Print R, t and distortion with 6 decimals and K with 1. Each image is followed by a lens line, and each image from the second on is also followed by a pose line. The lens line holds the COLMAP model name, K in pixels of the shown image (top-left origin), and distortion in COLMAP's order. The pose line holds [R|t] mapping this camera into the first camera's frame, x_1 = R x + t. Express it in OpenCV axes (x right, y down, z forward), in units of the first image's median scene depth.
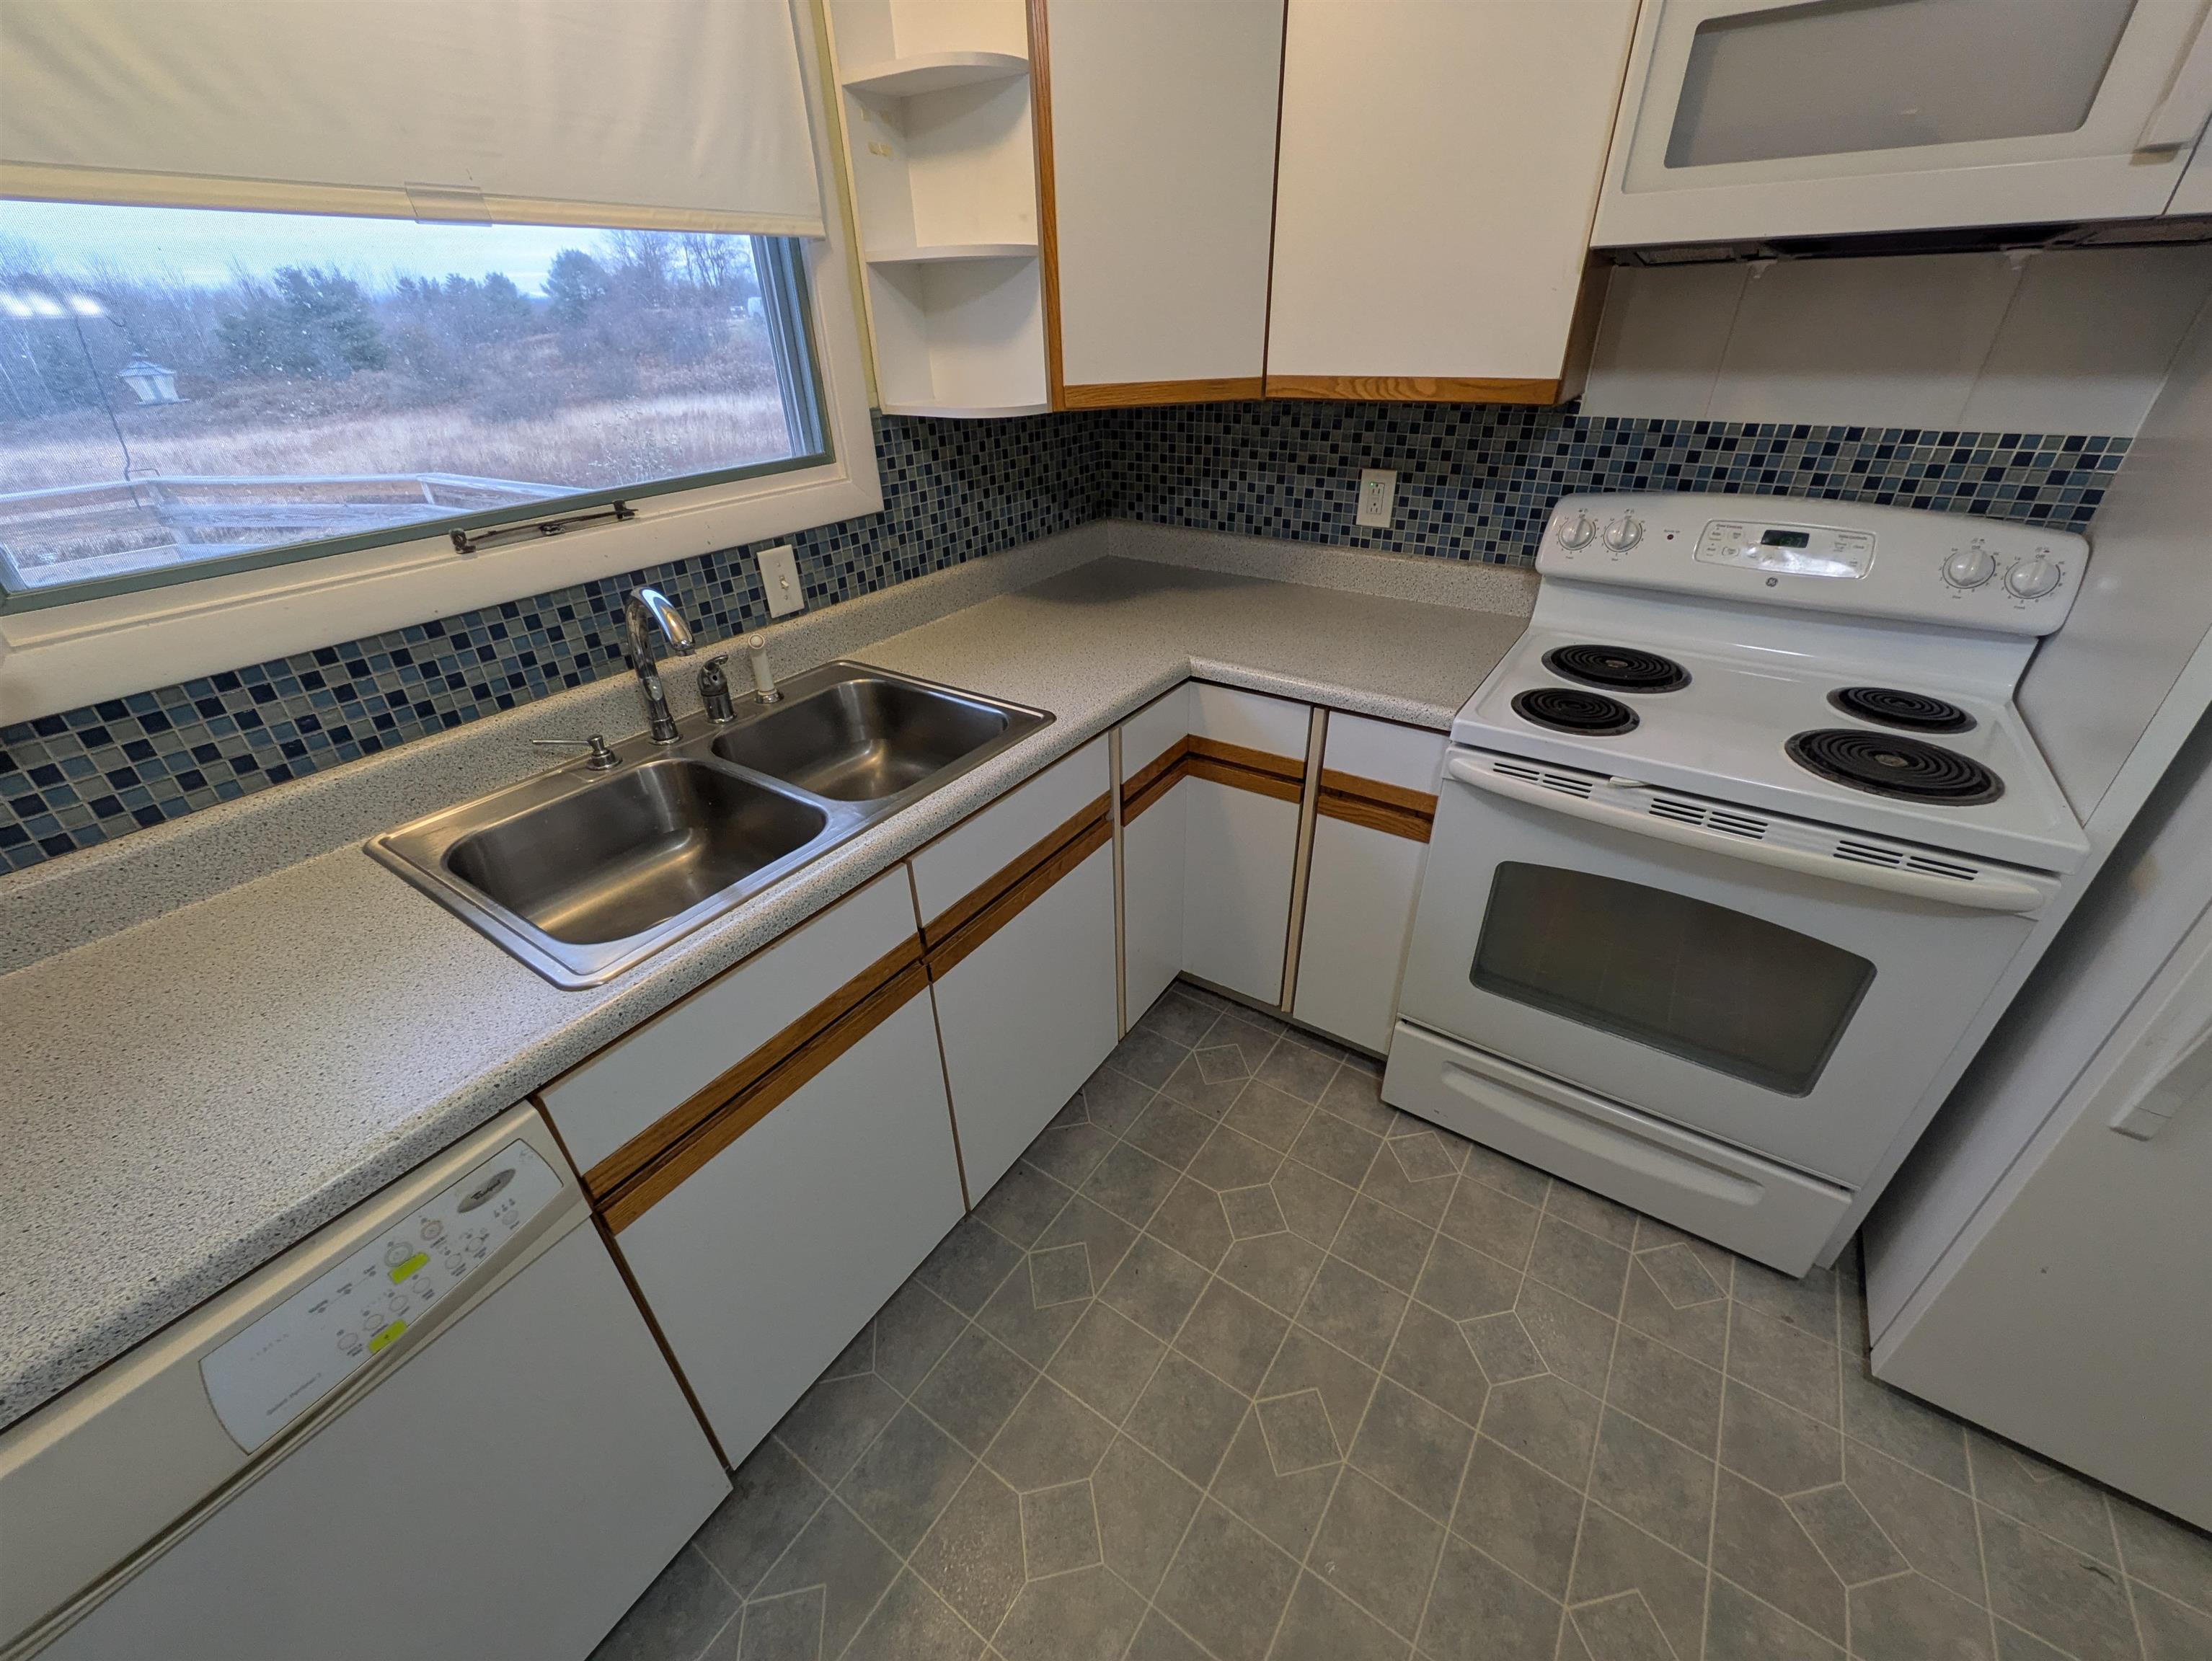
lens RADIAL K [[871.6, 0, 1106.0], [0, 871.6, 830.5], [0, 0, 1]] dist [-0.001125, -0.000403]
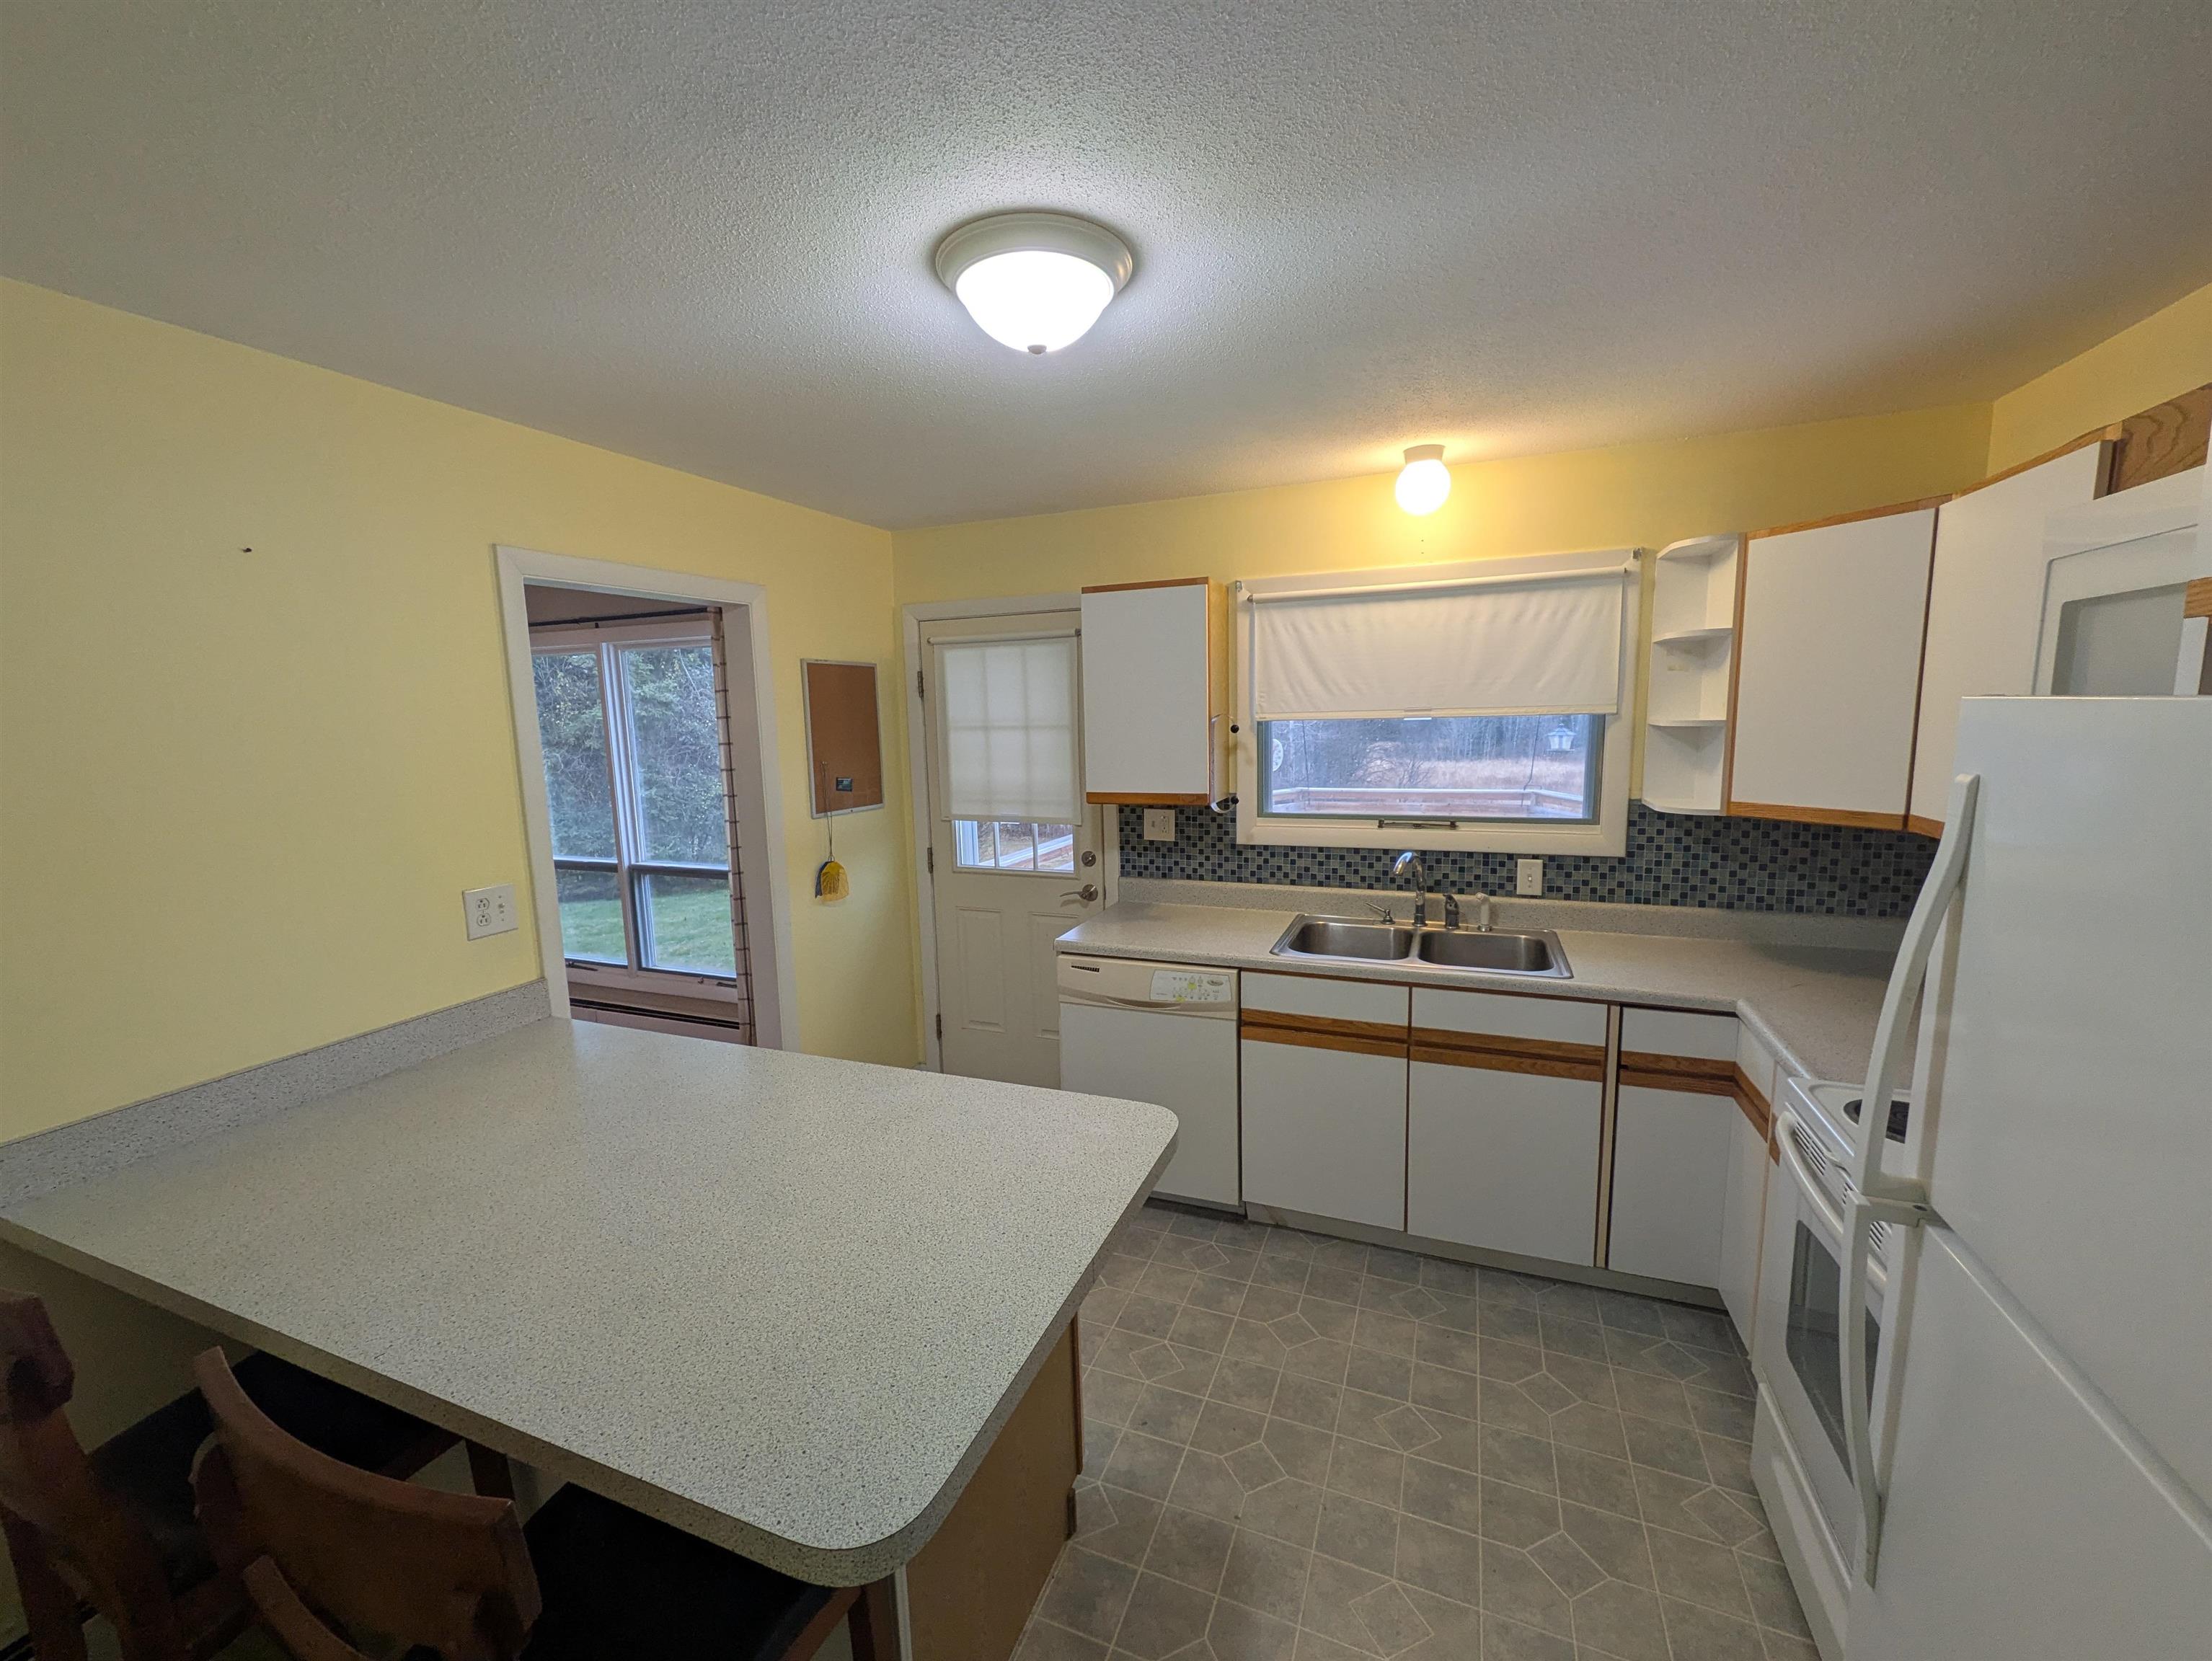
lens RADIAL K [[878.9, 0, 1106.0], [0, 878.9, 830.5], [0, 0, 1]] dist [0.003455, 0.000339]
pose [[0.209387, 0.152055, -0.965938, 1.124106], [-0.485713, 0.873524, 0.032220, -0.004016], [0.848670, 0.462422, 0.256760, -0.239106]]
